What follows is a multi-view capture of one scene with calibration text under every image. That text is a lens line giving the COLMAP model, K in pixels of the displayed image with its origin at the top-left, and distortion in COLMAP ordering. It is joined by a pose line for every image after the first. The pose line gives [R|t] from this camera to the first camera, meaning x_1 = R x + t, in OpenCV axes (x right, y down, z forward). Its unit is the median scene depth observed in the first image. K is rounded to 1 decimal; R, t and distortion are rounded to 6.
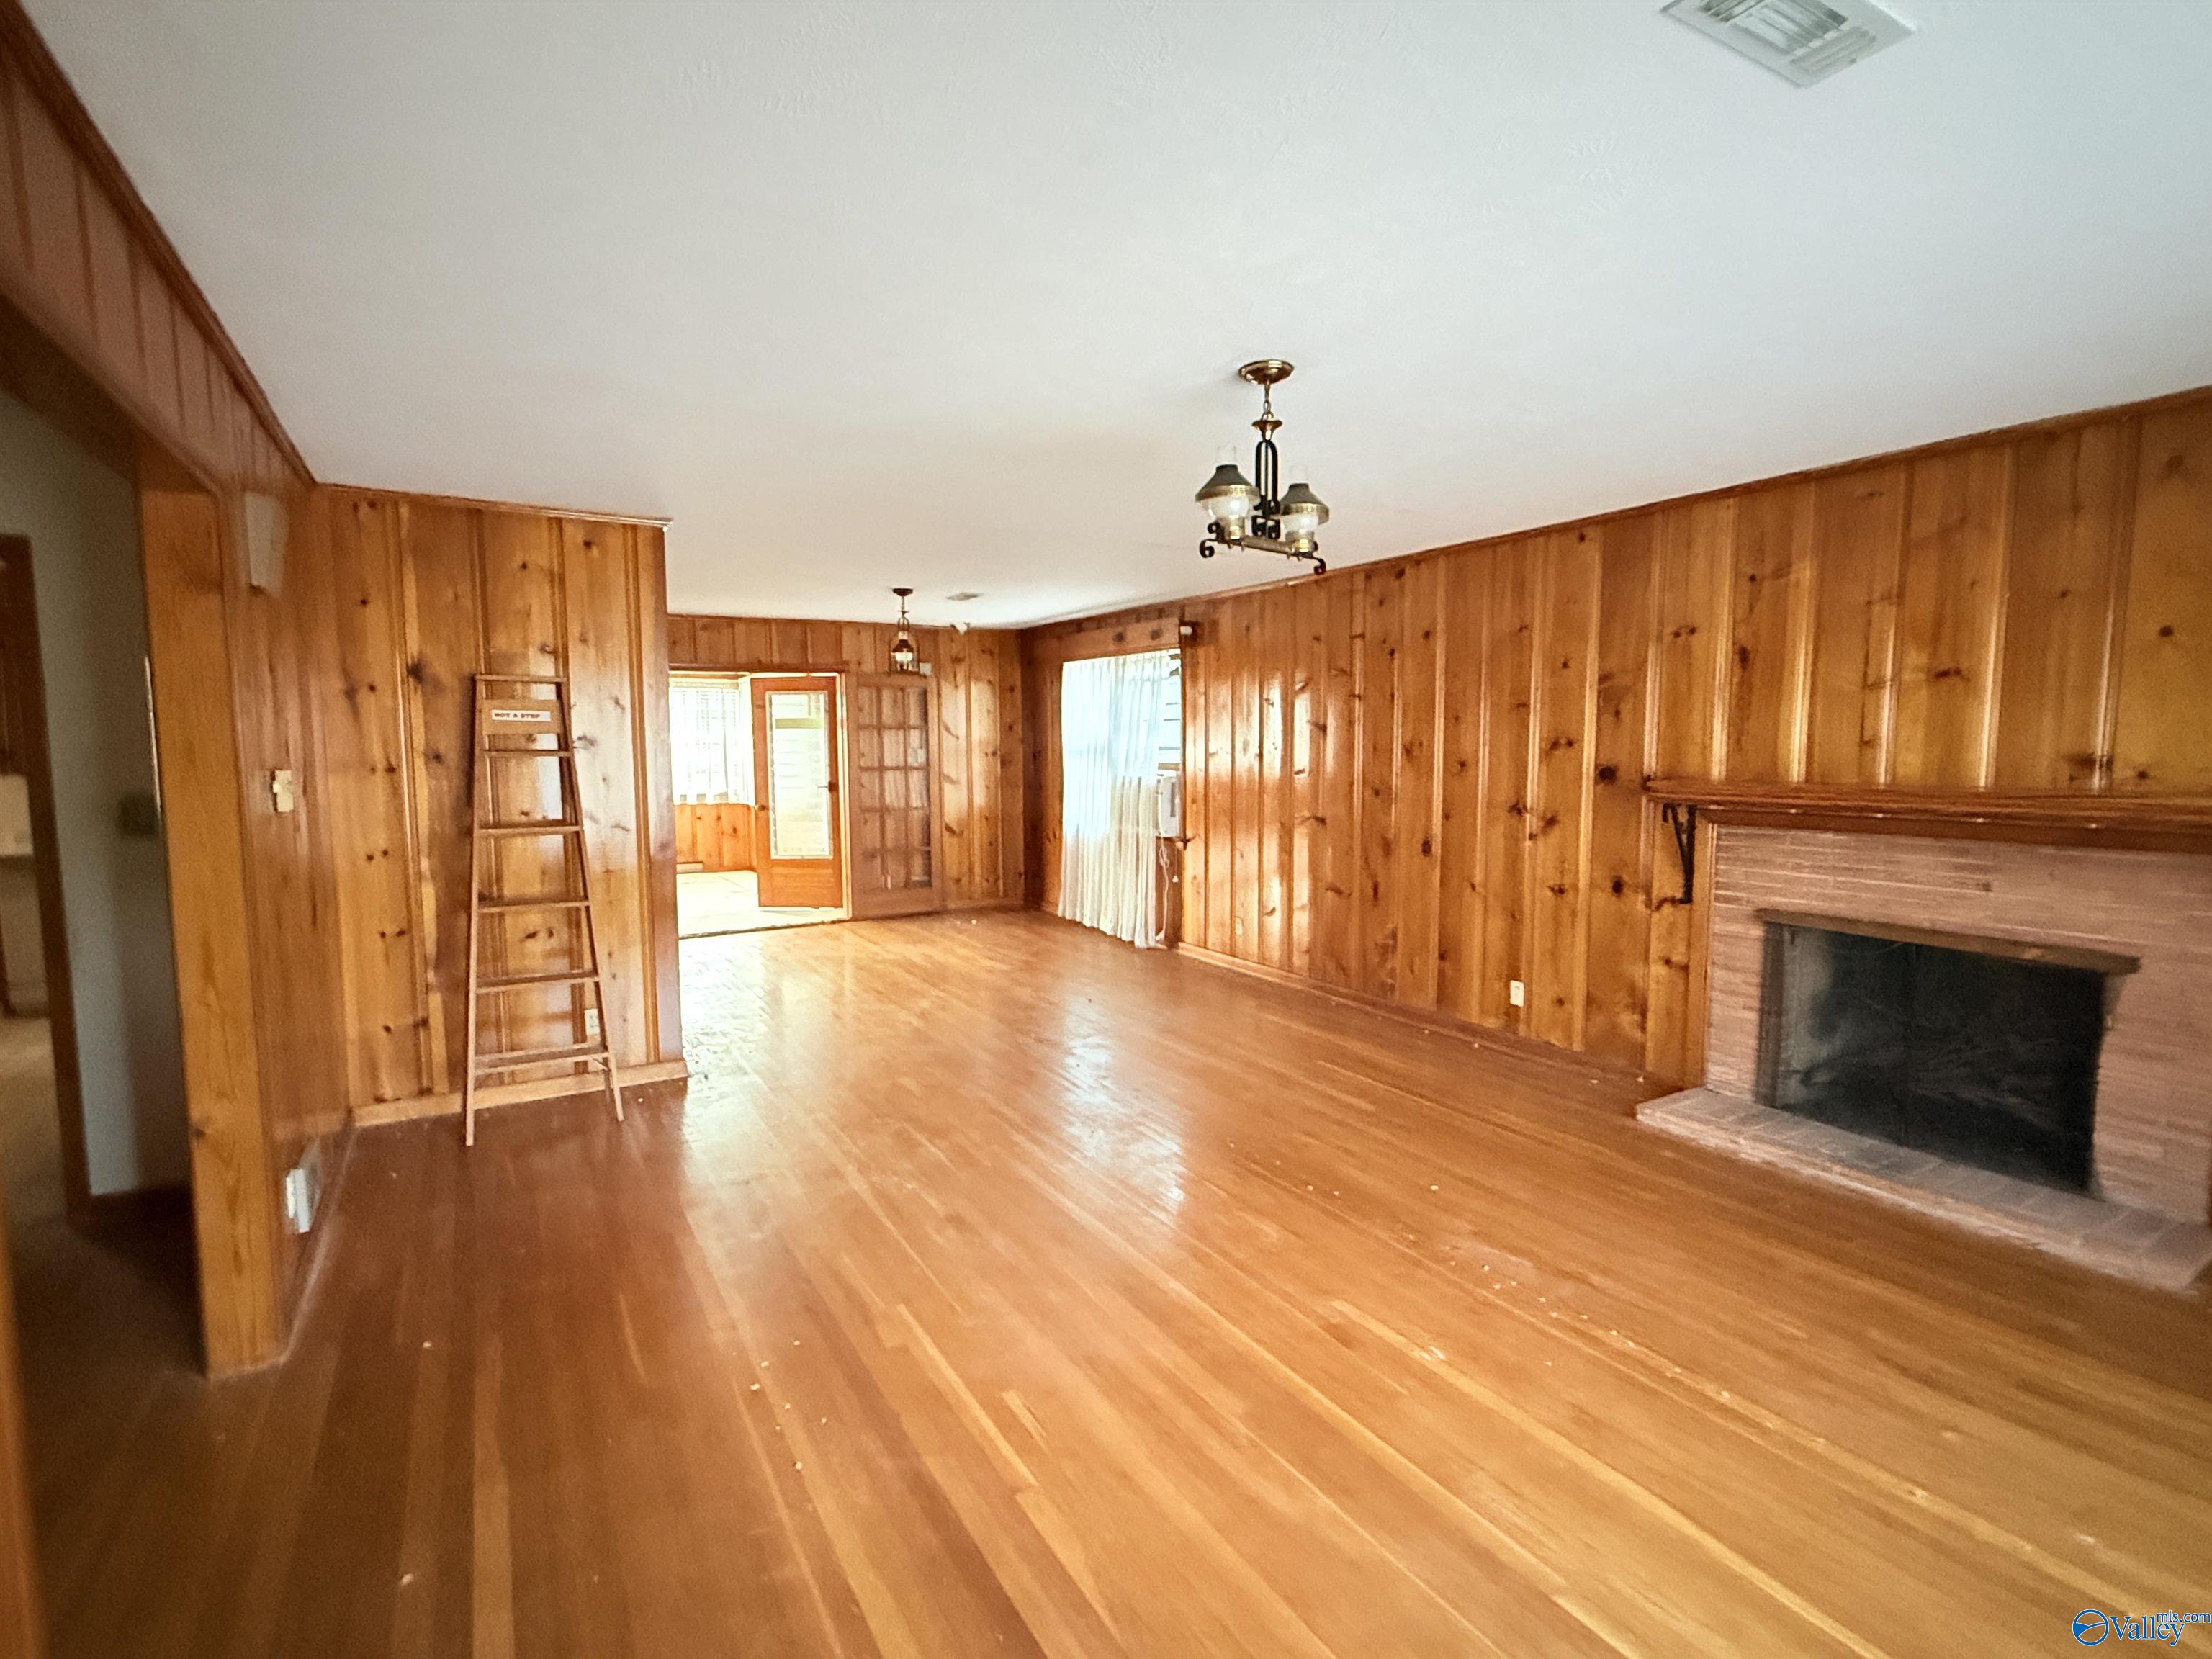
lens RADIAL K [[1019.6, 0, 1114.4], [0, 1019.6, 837.4], [0, 0, 1]] dist [-0.002439, -0.001743]
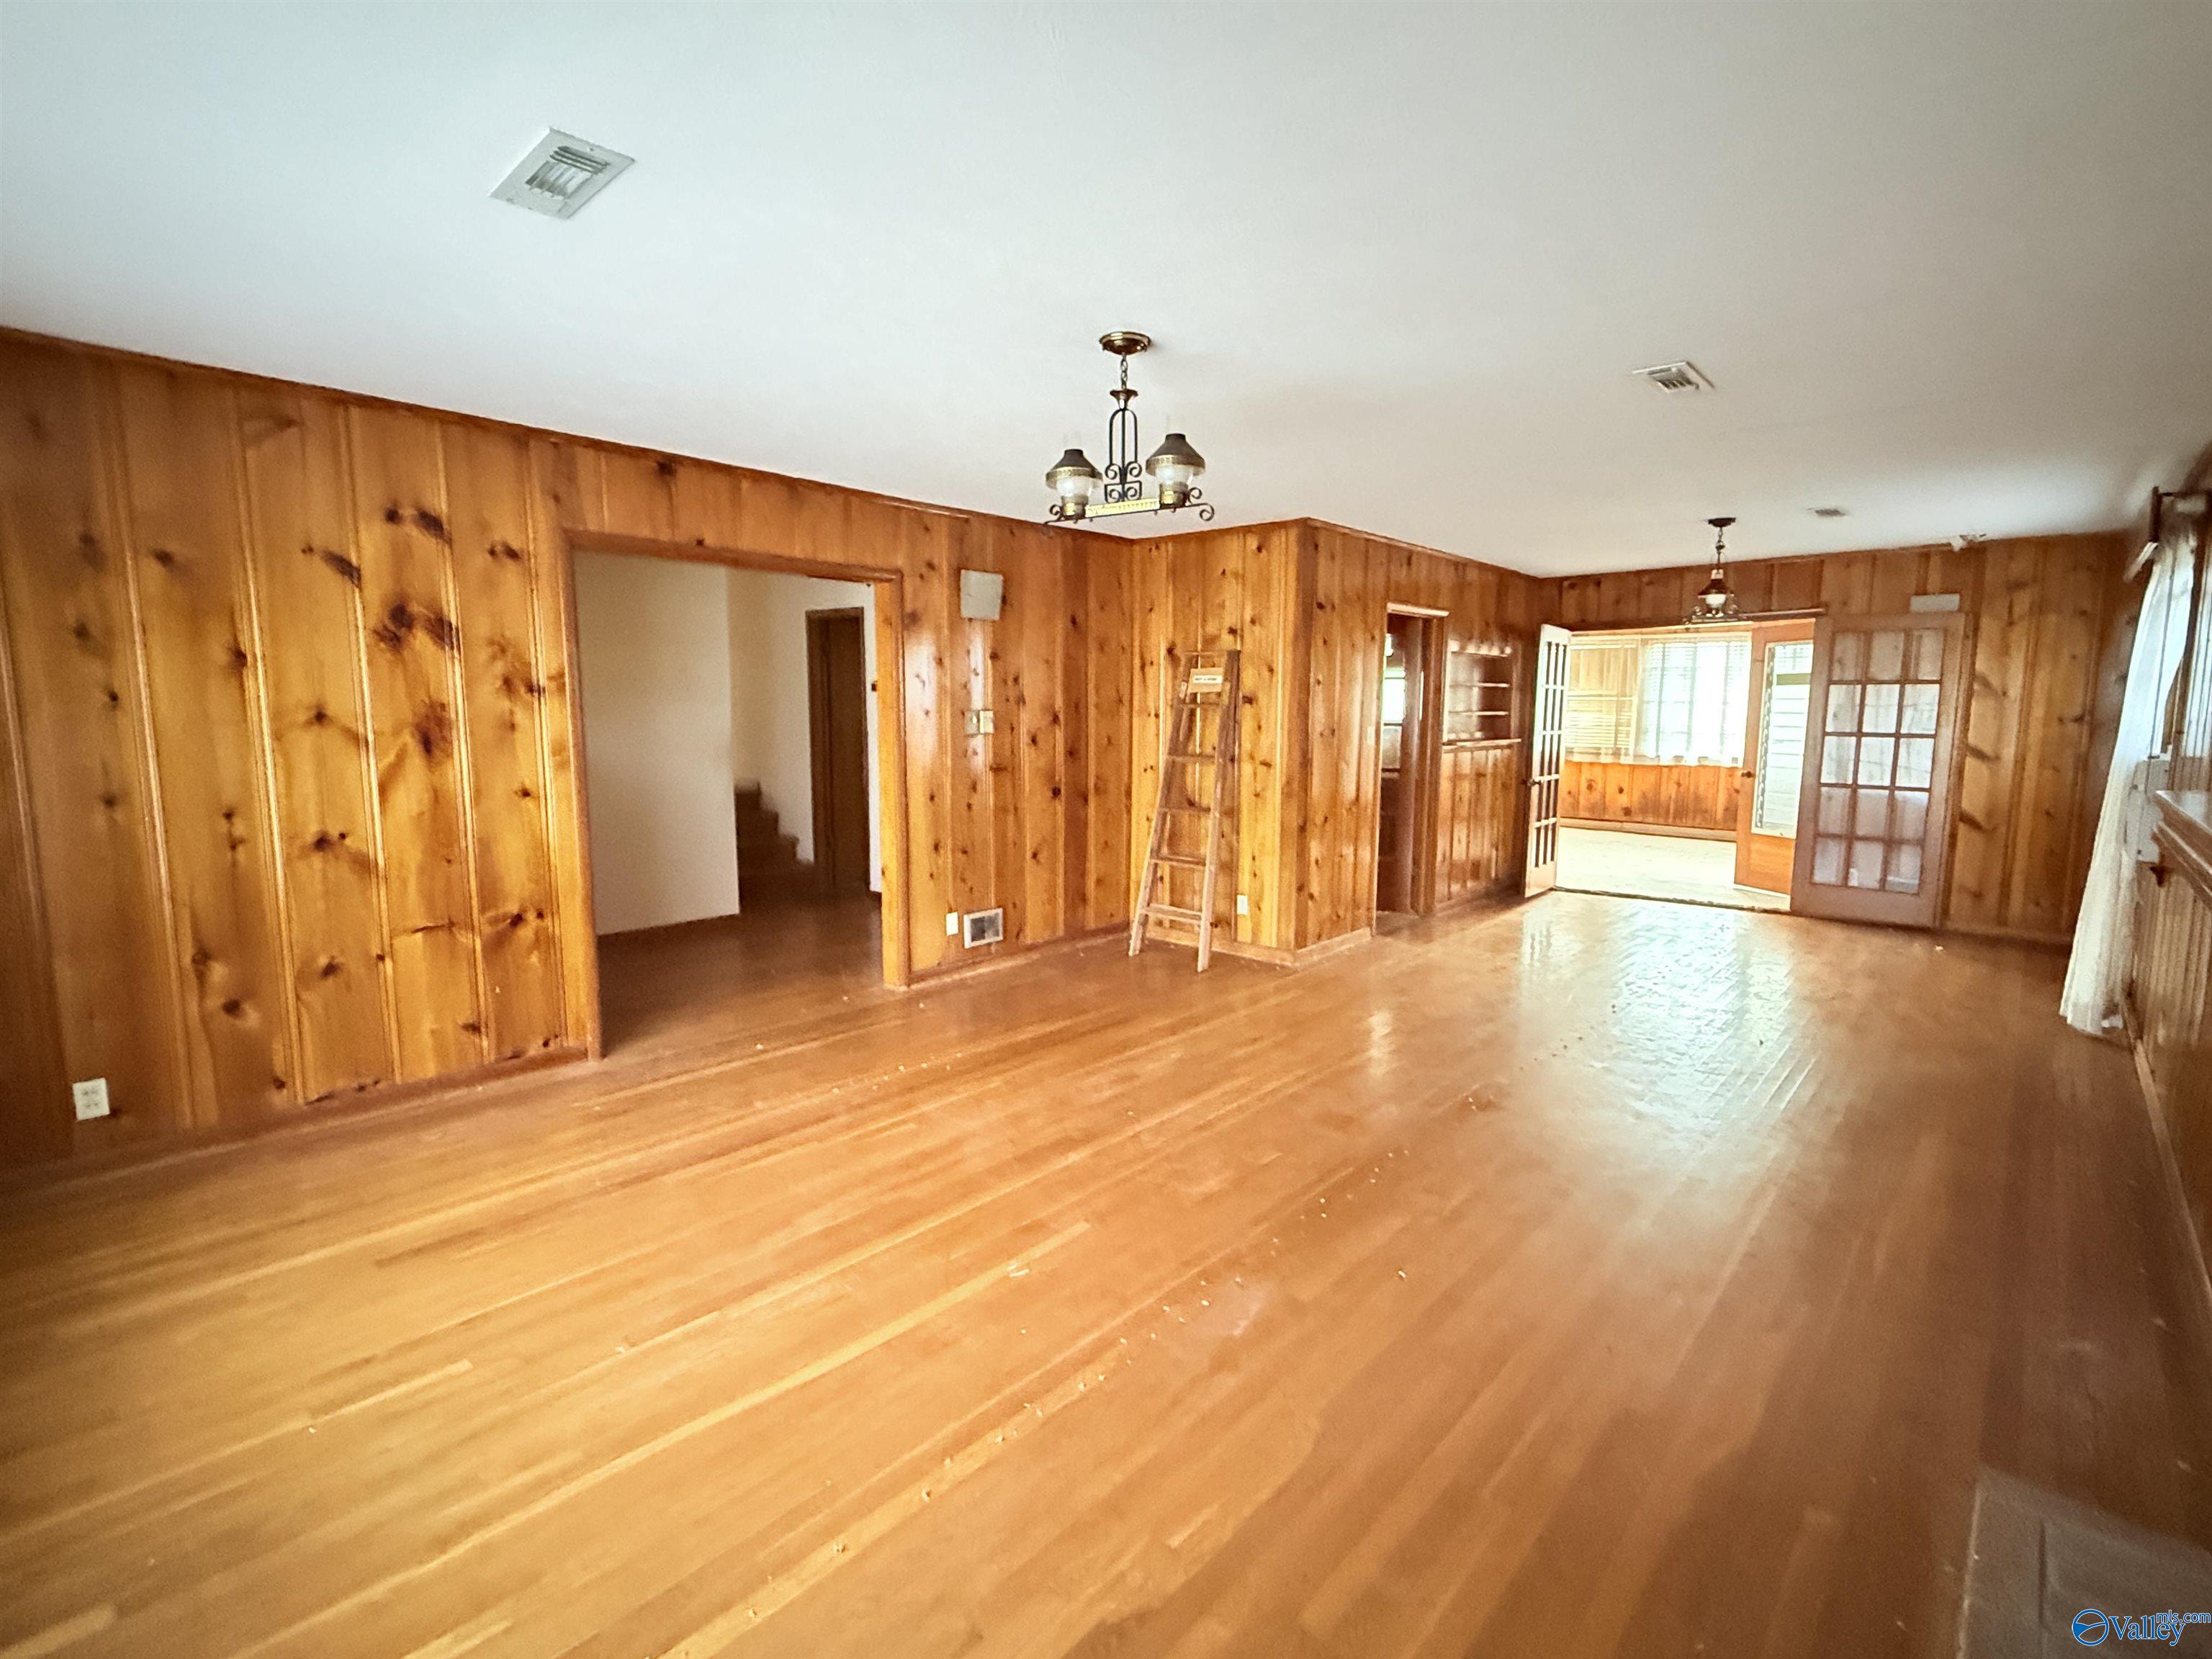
lens RADIAL K [[1019.6, 0, 1106.8], [0, 1019.6, 830.1], [0, 0, 1]] dist [-0.002439, -0.001743]
pose [[0.308489, 0.124268, -0.943076, 0.796743], [-0.092972, 0.990622, 0.100121, -0.041842], [0.946673, 0.056794, 0.317149, 0.445176]]
